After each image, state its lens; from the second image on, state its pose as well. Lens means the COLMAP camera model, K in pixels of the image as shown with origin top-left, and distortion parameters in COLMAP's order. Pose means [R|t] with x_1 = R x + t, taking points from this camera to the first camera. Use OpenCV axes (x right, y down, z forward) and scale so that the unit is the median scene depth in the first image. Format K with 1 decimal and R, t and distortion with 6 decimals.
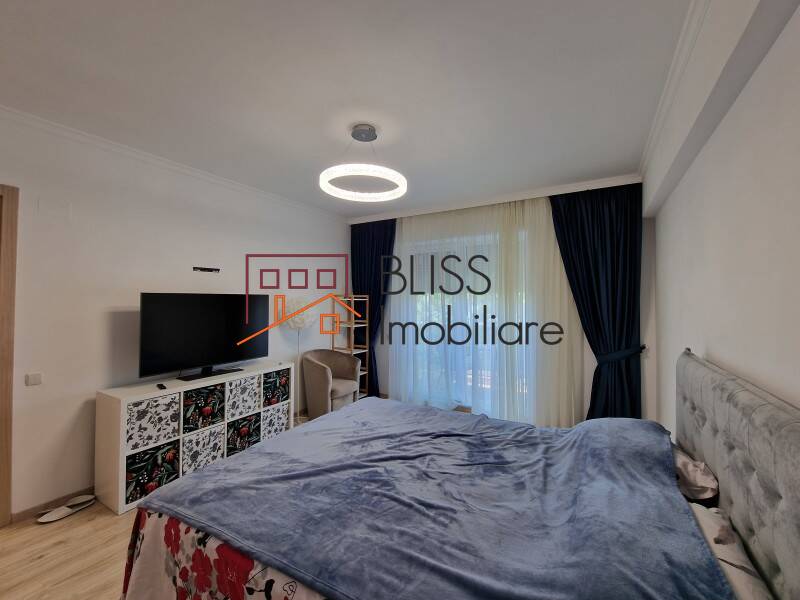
lens RADIAL K [[329.2, 0, 405.0], [0, 329.2, 302.2], [0, 0, 1]] dist [0.003979, -0.004703]
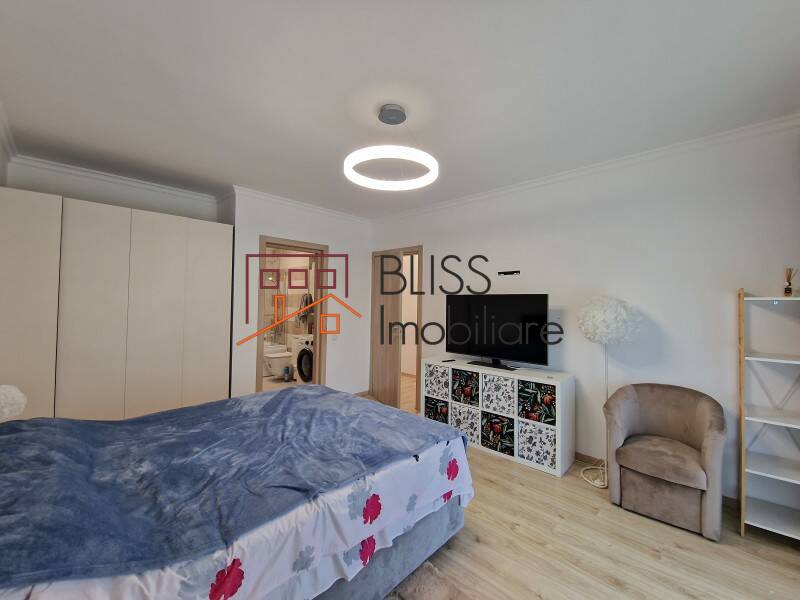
lens RADIAL K [[329.2, 0, 403.8], [0, 329.2, 293.3], [0, 0, 1]] dist [0.003979, -0.004703]
pose [[-0.227952, -0.025777, -0.973331, 0.608482], [-0.012168, 0.999647, -0.023625, 0.001237], [0.973596, 0.006458, -0.228185, 0.993123]]
